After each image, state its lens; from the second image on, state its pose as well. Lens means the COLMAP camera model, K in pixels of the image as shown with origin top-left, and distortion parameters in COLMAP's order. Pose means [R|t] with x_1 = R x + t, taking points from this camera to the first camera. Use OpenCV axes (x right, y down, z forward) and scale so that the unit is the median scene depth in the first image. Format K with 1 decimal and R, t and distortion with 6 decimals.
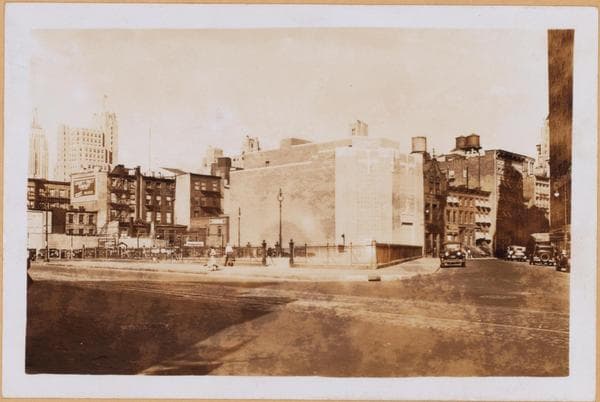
lens RADIAL K [[670.5, 0, 300.0], [0, 670.5, 201.0], [0, 0, 1]] dist [0.061883, -0.001958]
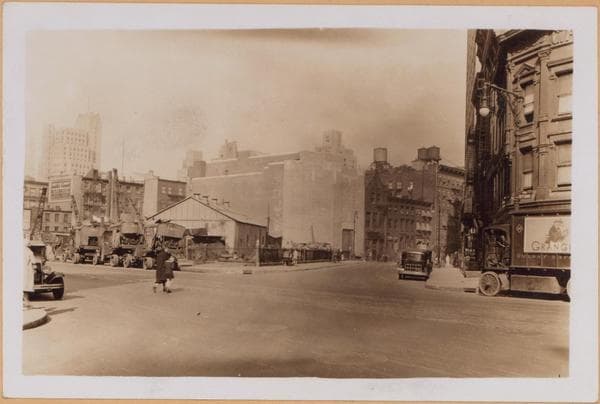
lens RADIAL K [[707.0, 0, 300.0], [0, 707.0, 202.0], [0, 0, 1]] dist [0.069208, 0.015114]
pose [[0.999634, 0.026728, -0.004129, 0.077548], [-0.026719, 0.999640, 0.002302, -0.012335], [0.004189, -0.002191, 0.999989, -0.165806]]
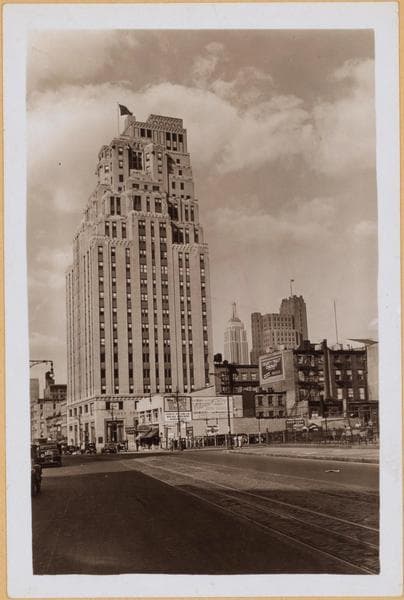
lens RADIAL K [[639.4, 0, 203.4], [0, 639.4, 347.5], [0, 0, 1]] dist [-0.001663, 0.000973]
pose [[0.901575, -0.097912, -0.421396, -0.021662], [0.075188, 0.994692, -0.070254, 0.008060], [0.426038, 0.031655, 0.904151, 0.139327]]
